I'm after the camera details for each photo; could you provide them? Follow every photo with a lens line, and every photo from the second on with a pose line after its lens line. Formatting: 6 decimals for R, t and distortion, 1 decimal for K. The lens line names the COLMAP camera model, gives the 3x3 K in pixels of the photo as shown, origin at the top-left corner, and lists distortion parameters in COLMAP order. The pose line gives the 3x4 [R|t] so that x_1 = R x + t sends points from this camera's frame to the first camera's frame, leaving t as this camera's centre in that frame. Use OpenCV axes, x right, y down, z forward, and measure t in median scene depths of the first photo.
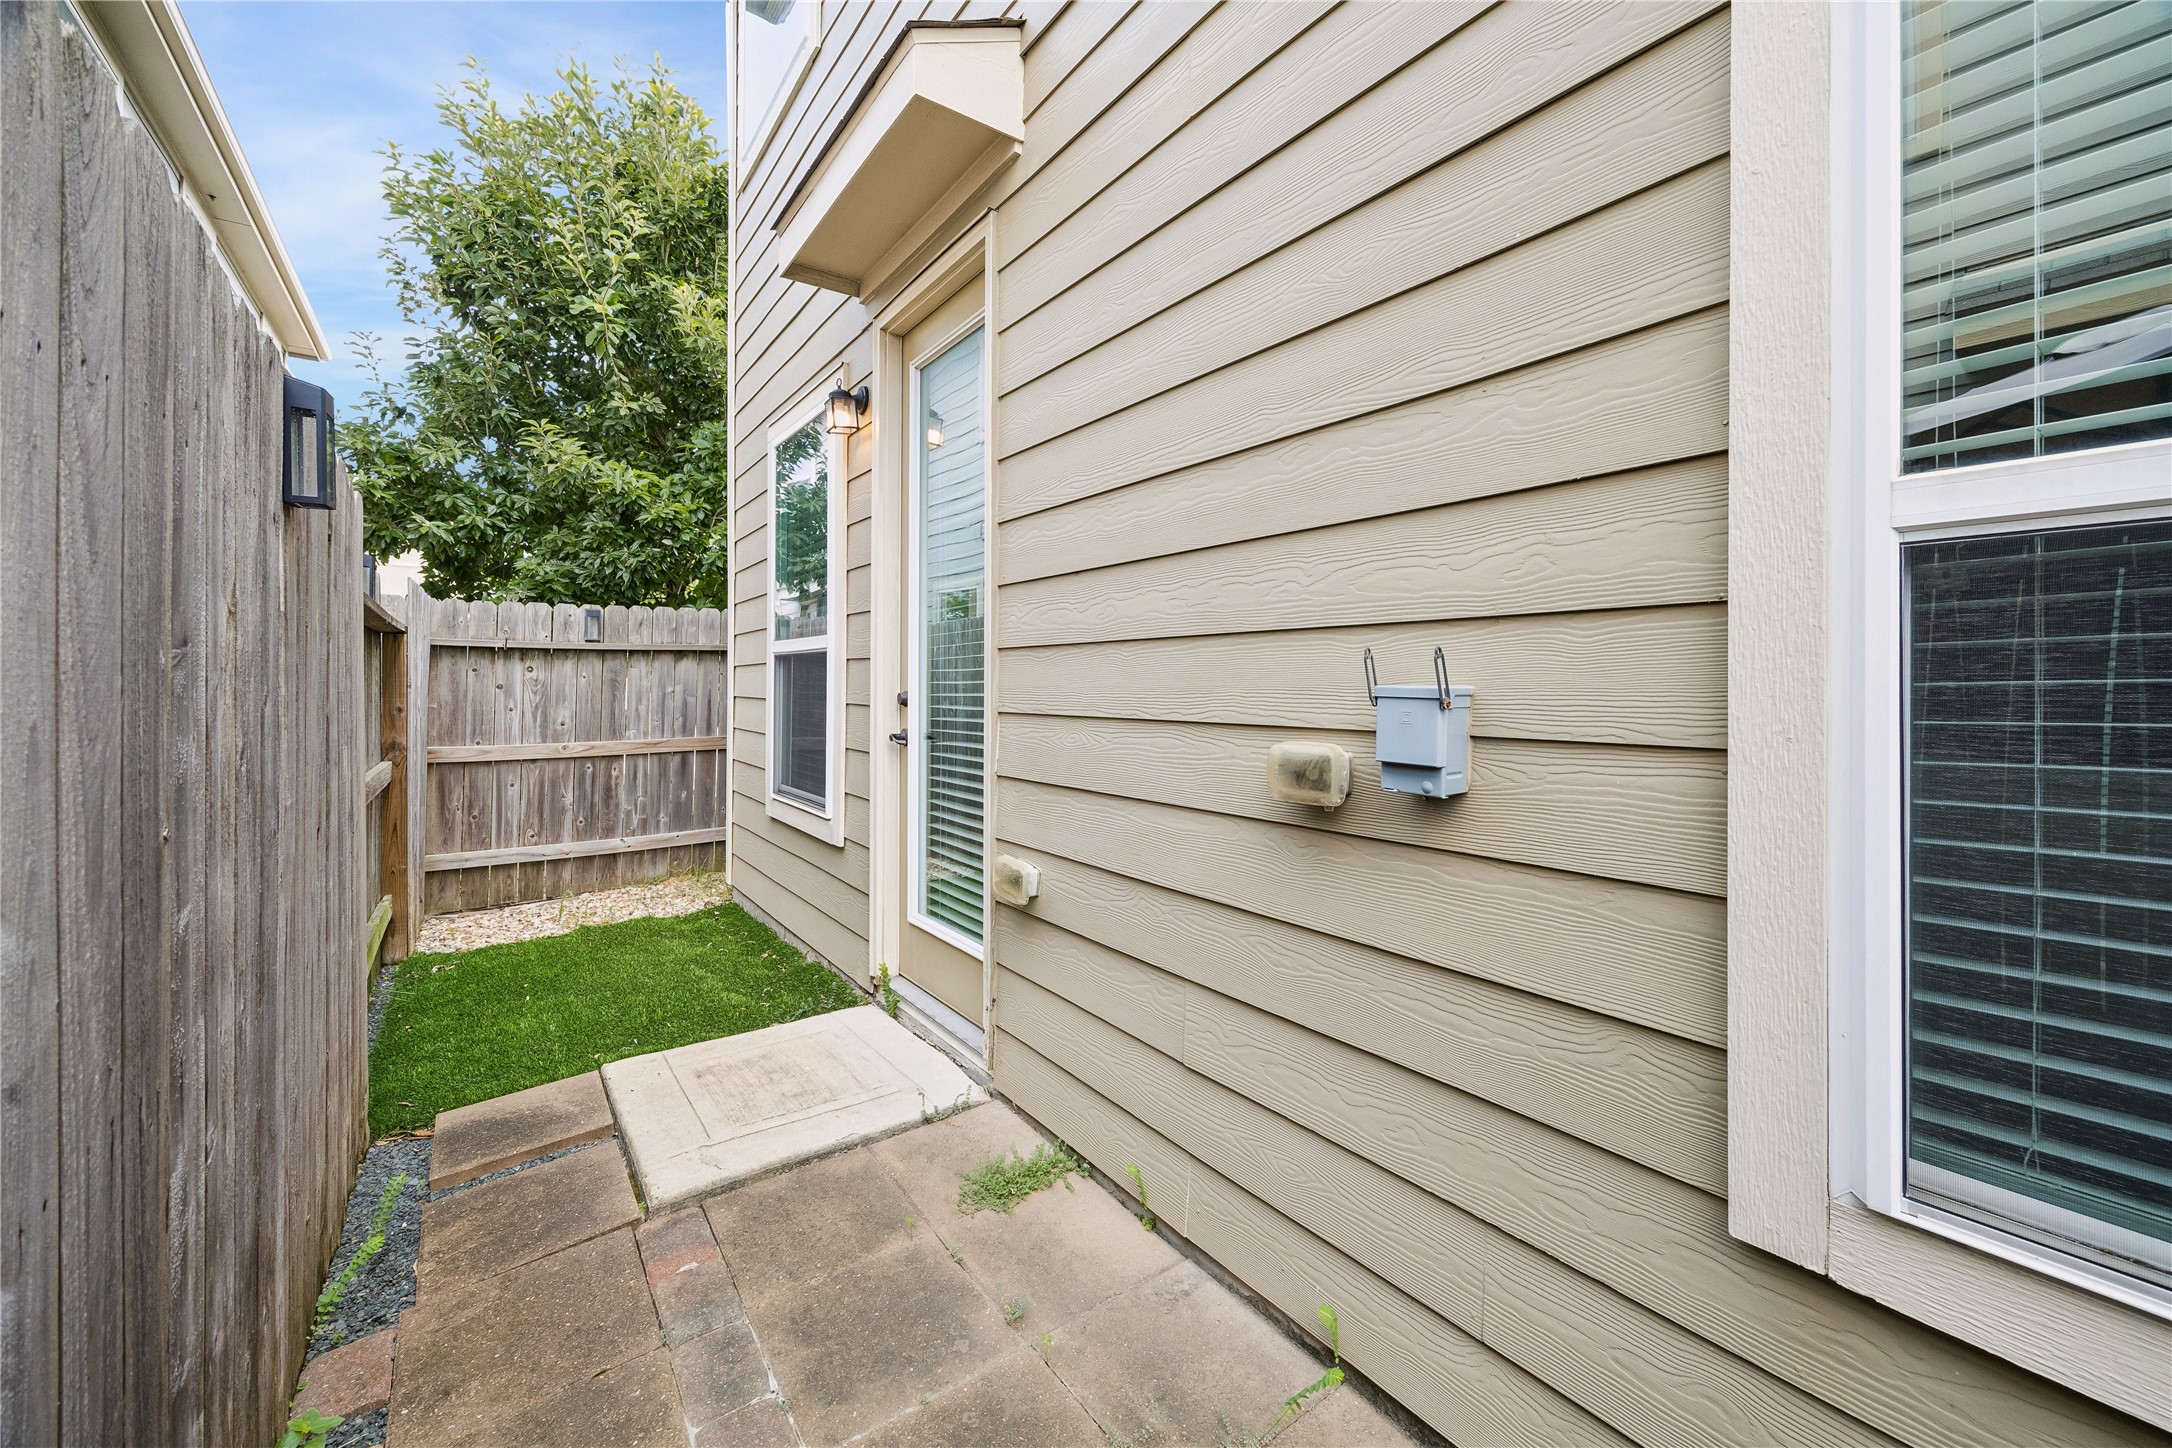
lens RADIAL K [[837.2, 0, 1095.1], [0, 837.2, 688.7], [0, 0, 1]] dist [-0.001040, -0.000139]
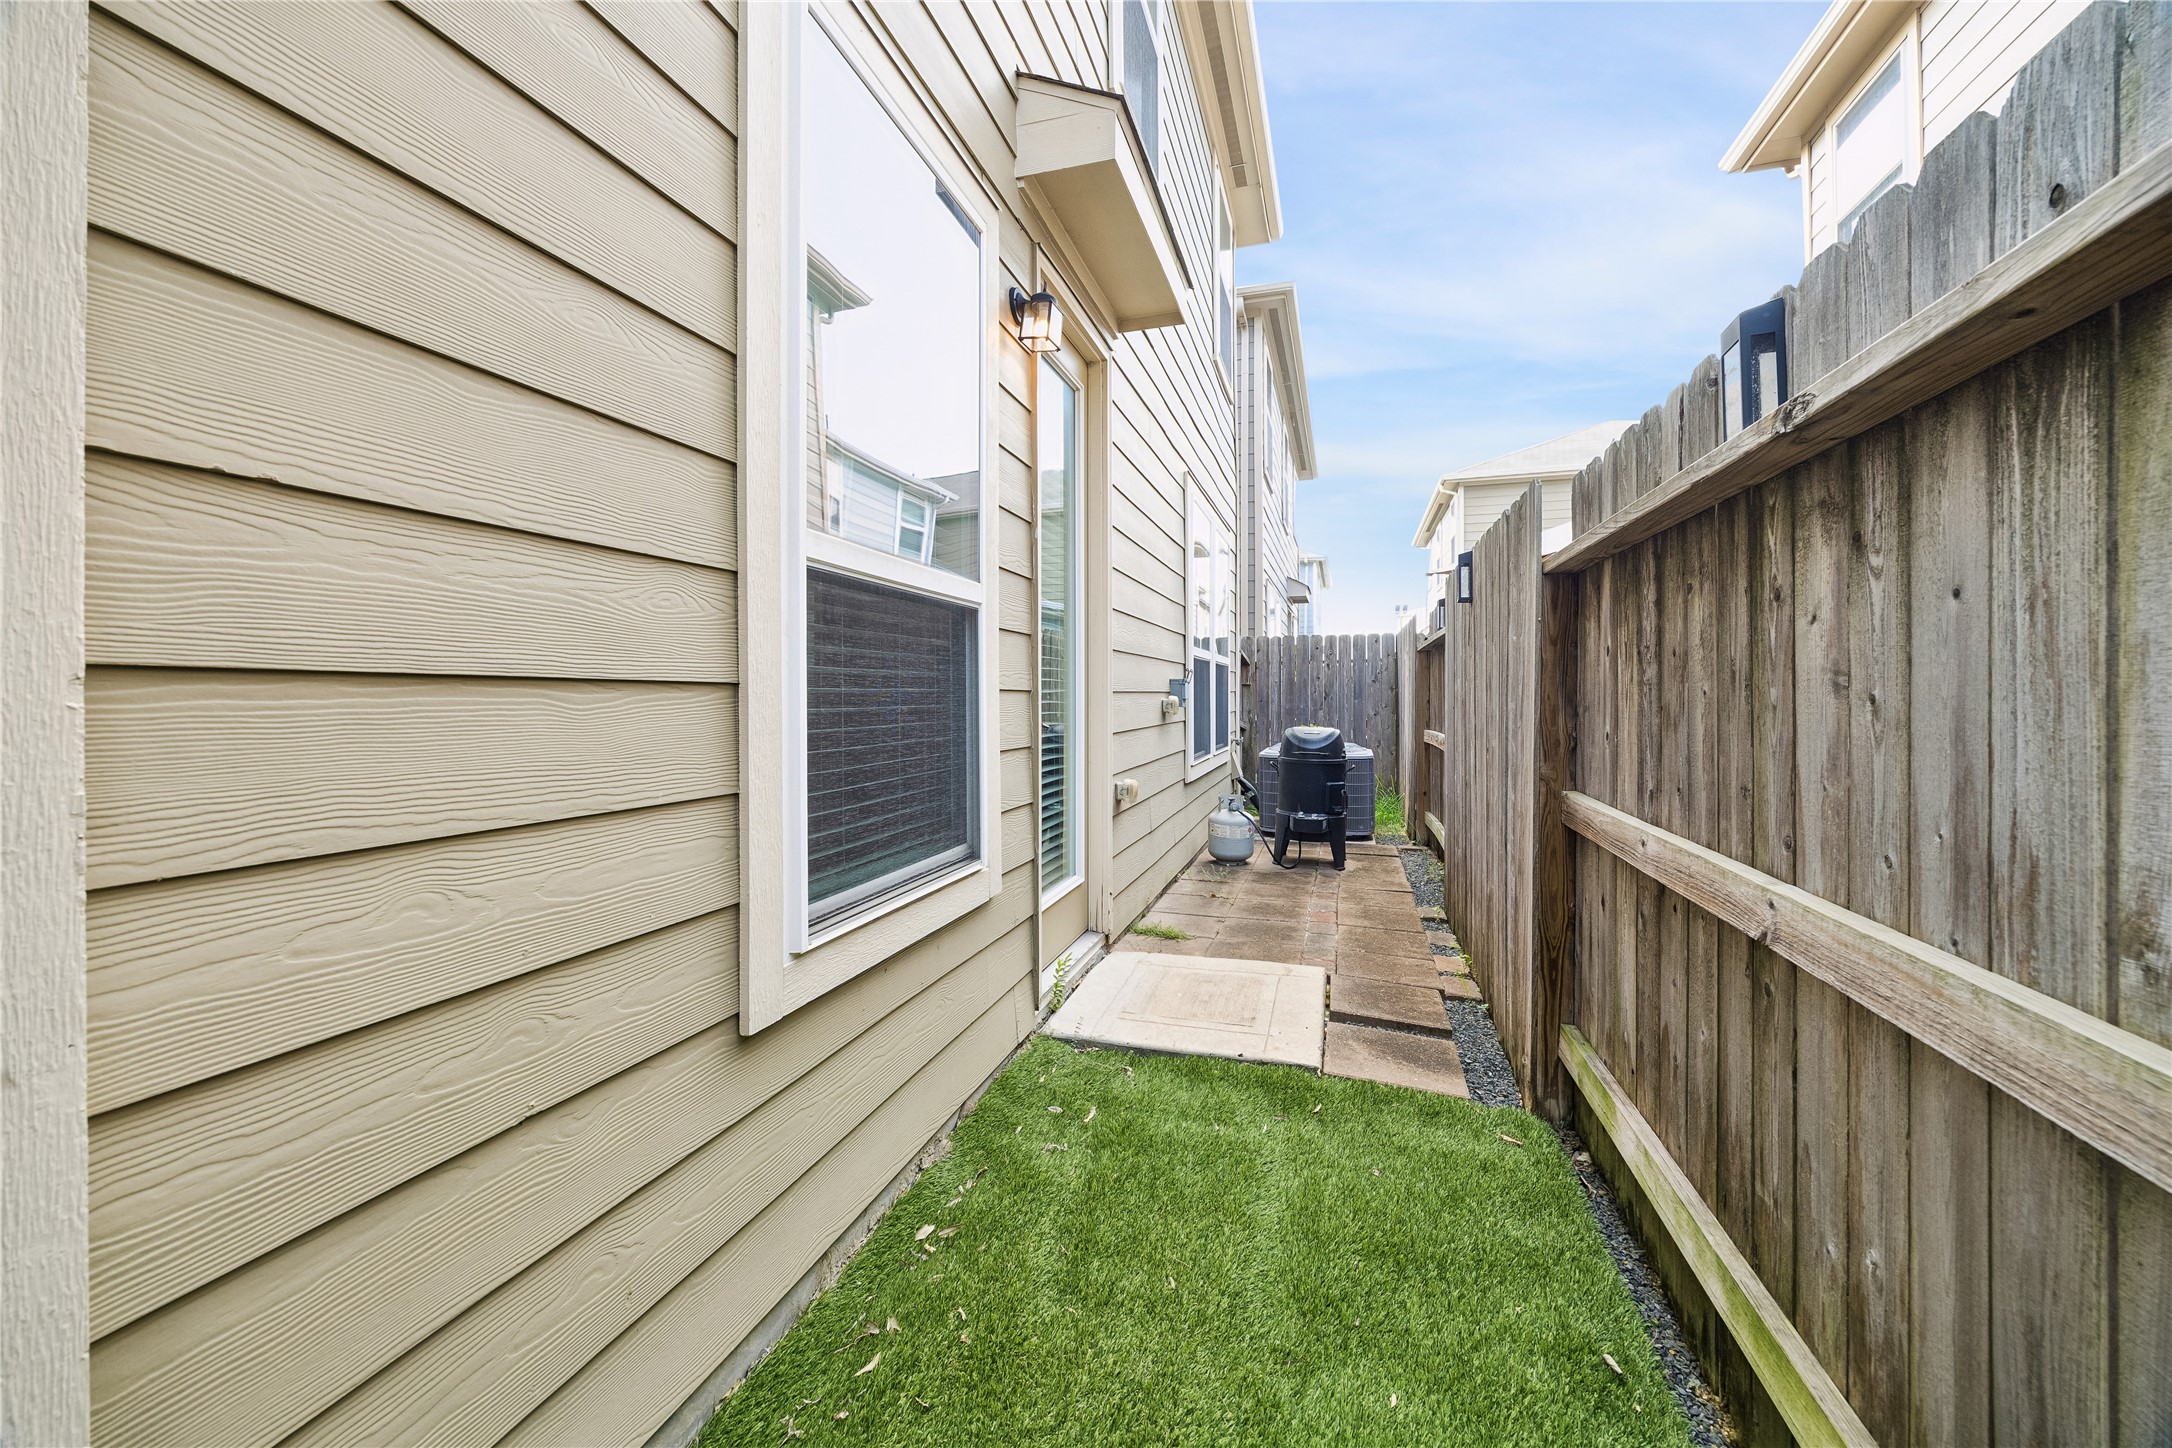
lens RADIAL K [[837.2, 0, 1095.1], [0, 837.2, 688.7], [0, 0, 1]] dist [-0.001040, -0.000139]
pose [[-0.595845, 0.004501, 0.803086, -1.230868], [0.000149, 0.999985, -0.005494, 0.035654], [-0.803099, -0.003154, -0.595837, 1.818845]]
